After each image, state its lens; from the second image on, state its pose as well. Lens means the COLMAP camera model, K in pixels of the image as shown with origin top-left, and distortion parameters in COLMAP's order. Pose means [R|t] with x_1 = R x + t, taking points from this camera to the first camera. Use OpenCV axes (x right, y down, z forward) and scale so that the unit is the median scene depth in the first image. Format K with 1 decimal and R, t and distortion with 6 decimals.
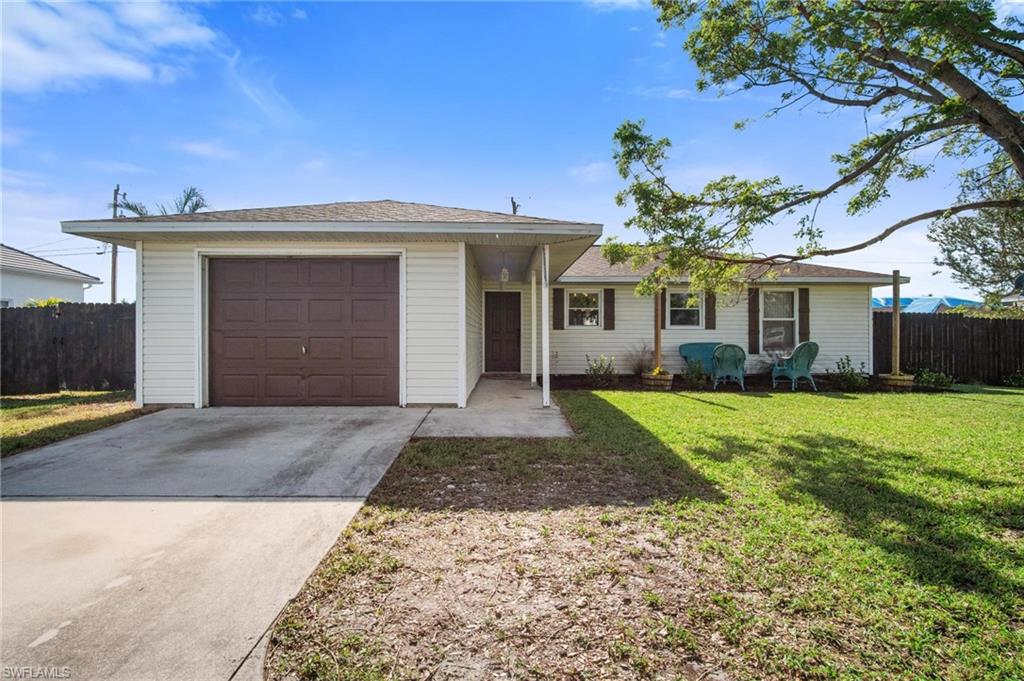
lens RADIAL K [[548.3, 0, 514.4], [0, 548.3, 336.8], [0, 0, 1]] dist [-0.021047, 0.001016]
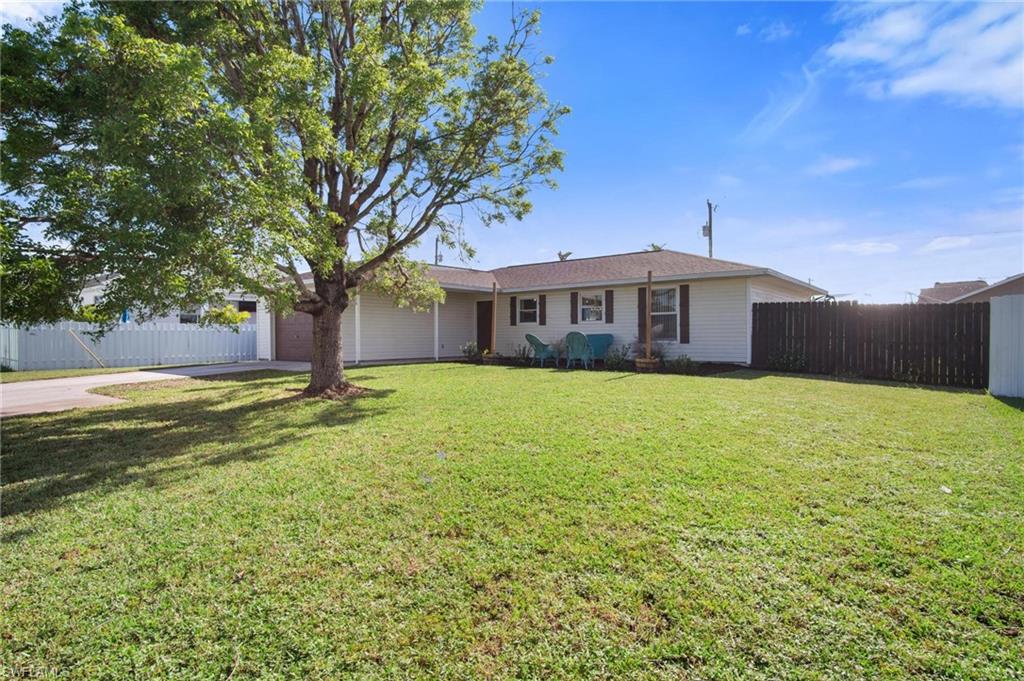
lens RADIAL K [[548.3, 0, 514.4], [0, 548.3, 336.8], [0, 0, 1]] dist [-0.021047, 0.001016]
pose [[0.748637, -0.002147, -0.662977, 1.021217], [0.009681, 0.999924, 0.007695, 0.006255], [0.662909, -0.012179, 0.748601, -0.086706]]
